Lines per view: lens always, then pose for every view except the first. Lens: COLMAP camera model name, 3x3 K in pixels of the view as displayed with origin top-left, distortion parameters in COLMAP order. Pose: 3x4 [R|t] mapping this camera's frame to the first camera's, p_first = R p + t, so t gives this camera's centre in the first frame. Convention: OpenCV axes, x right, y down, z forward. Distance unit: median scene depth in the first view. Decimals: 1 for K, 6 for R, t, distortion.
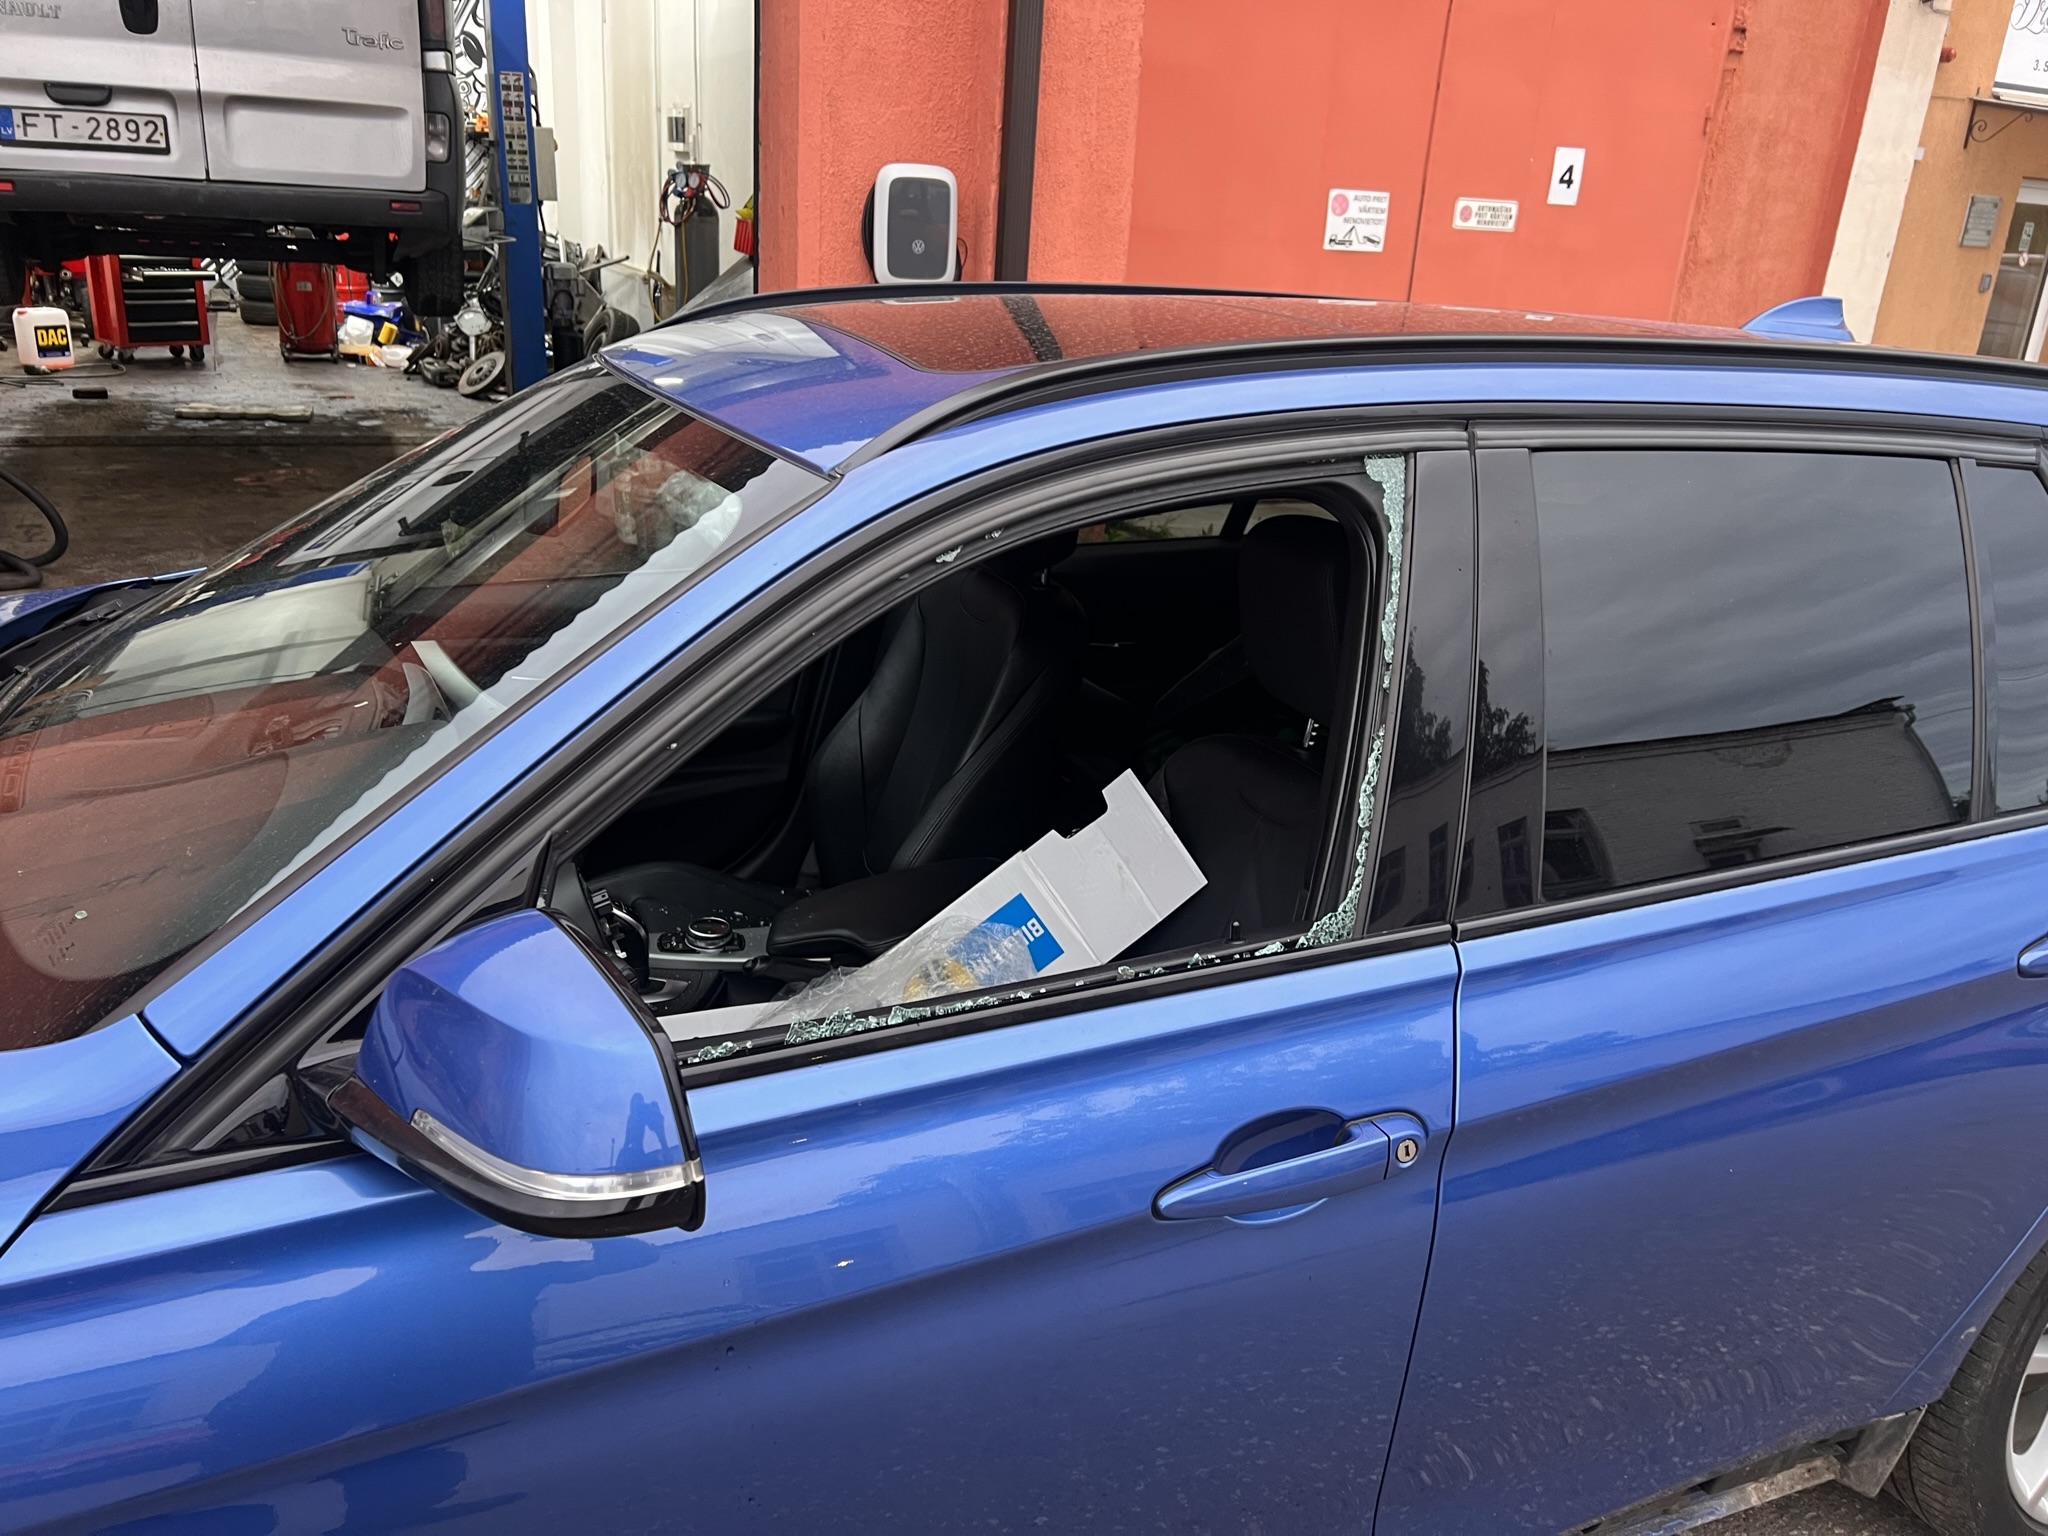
lens RADIAL K [[1571.7, 0, 1002.2], [0, 1571.7, 761.3], [0, 0, 1]] dist [0.042116, -0.047482]
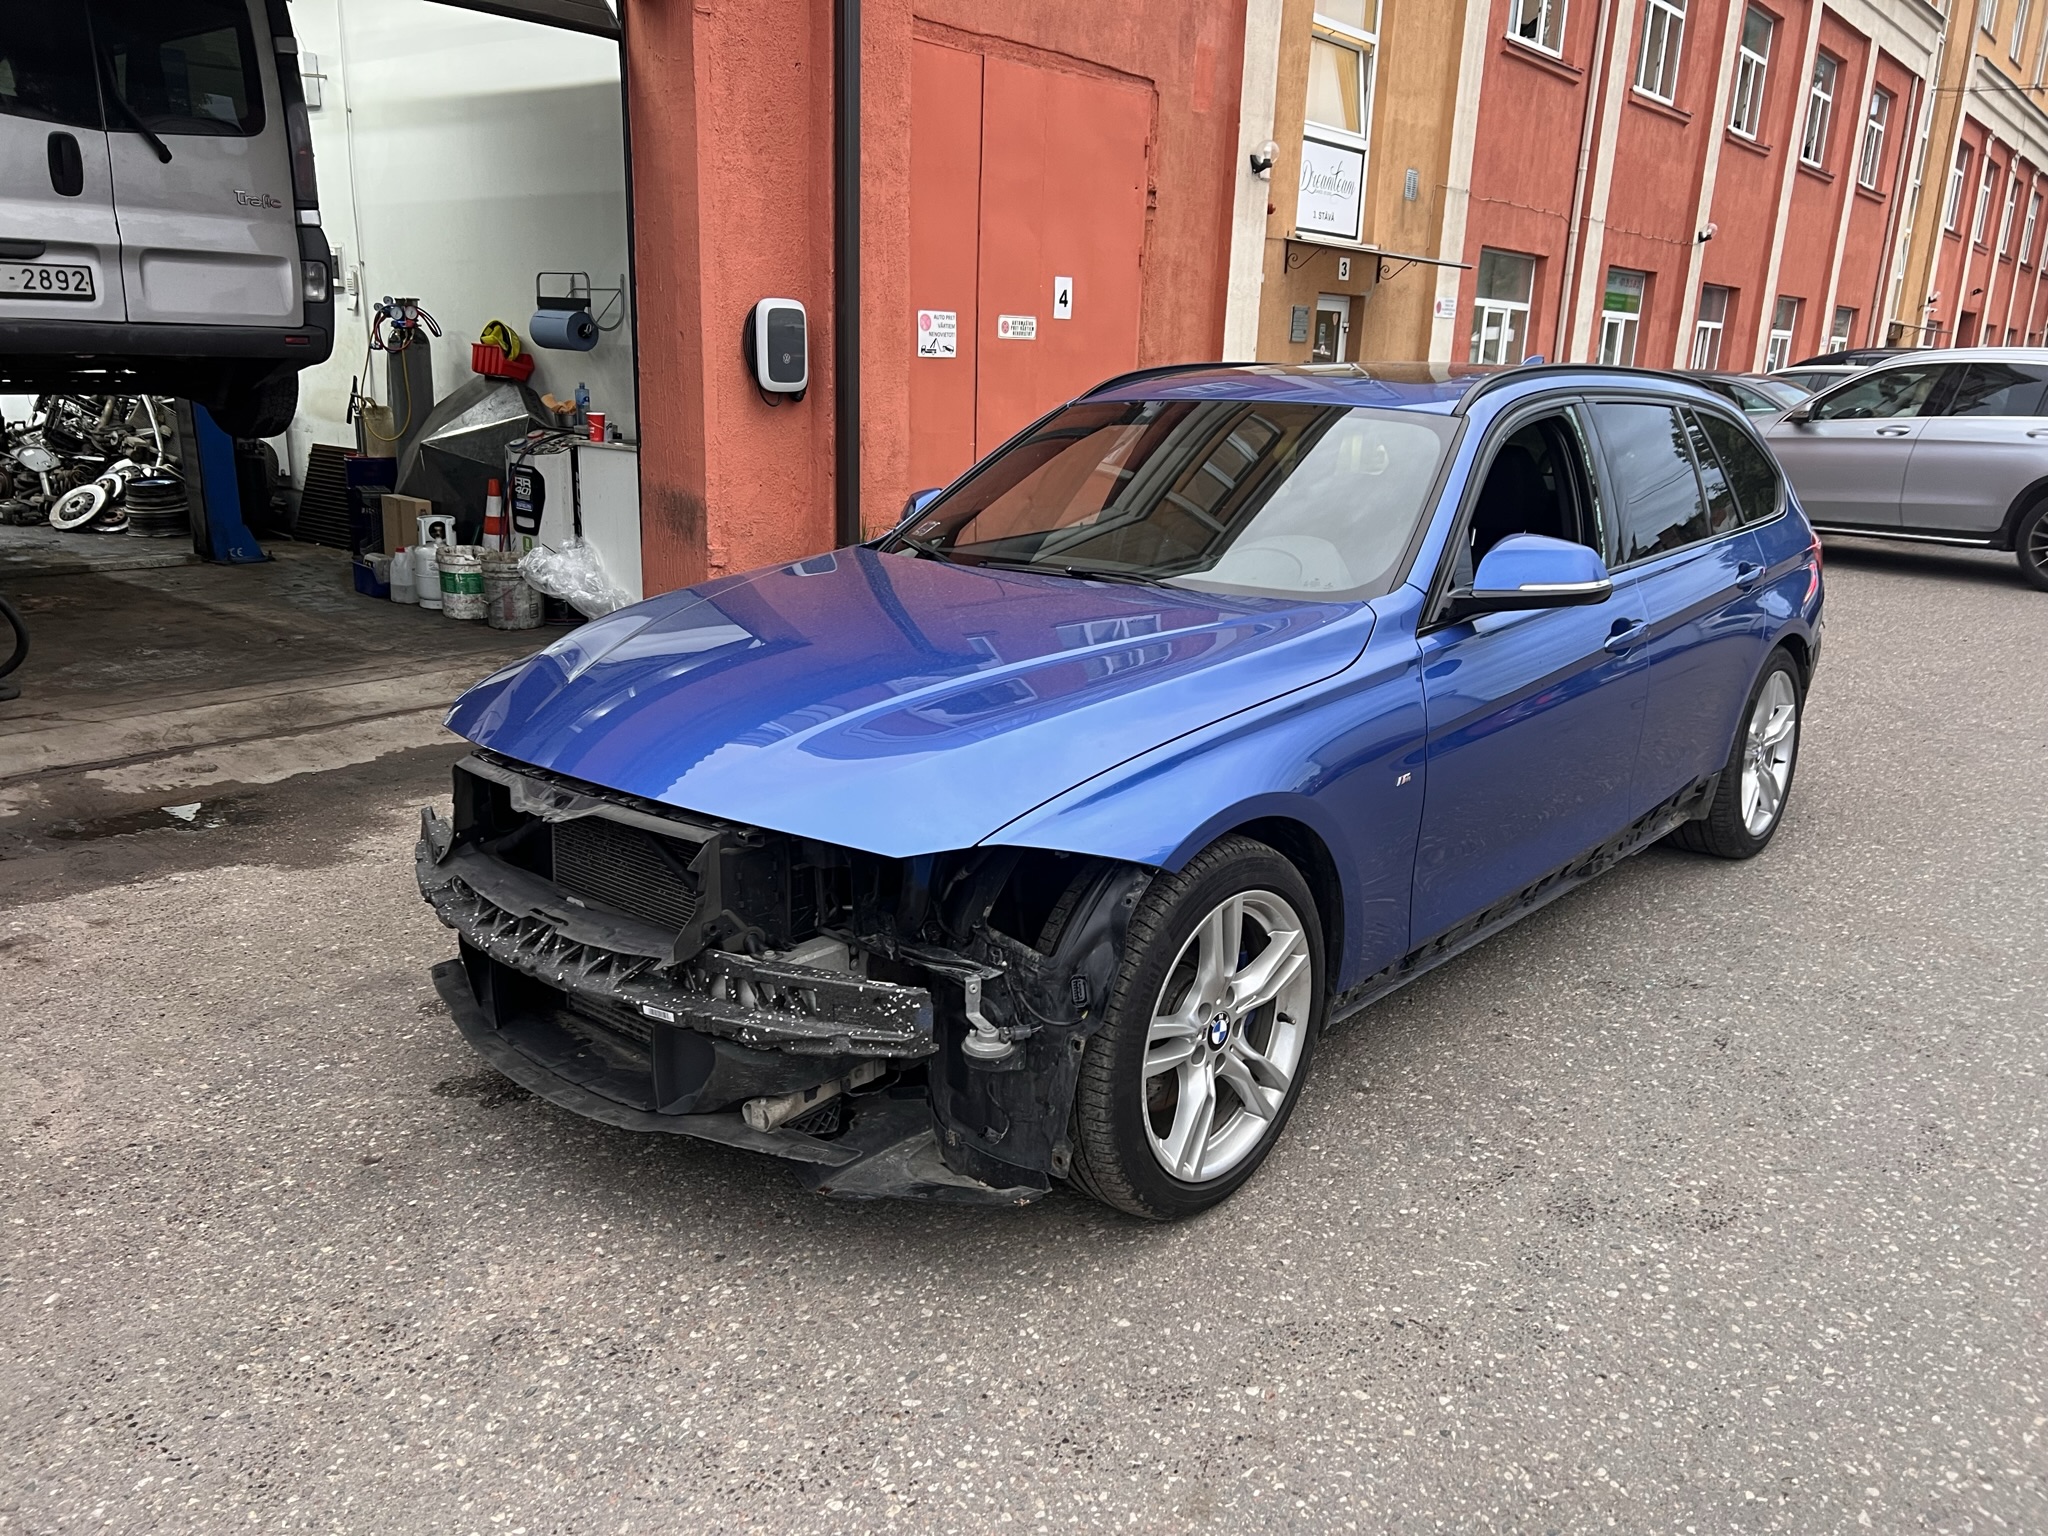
lens RADIAL K [[1571.7, 0, 1031.9], [0, 1571.7, 785.3], [0, 0, 1]] dist [0.042116, -0.047482]
pose [[0.895339, -0.146858, 0.420477, -0.298329], [0.169045, 0.985482, -0.015758, 0.055477], [-0.412059, 0.085188, 0.907166, -0.170831]]
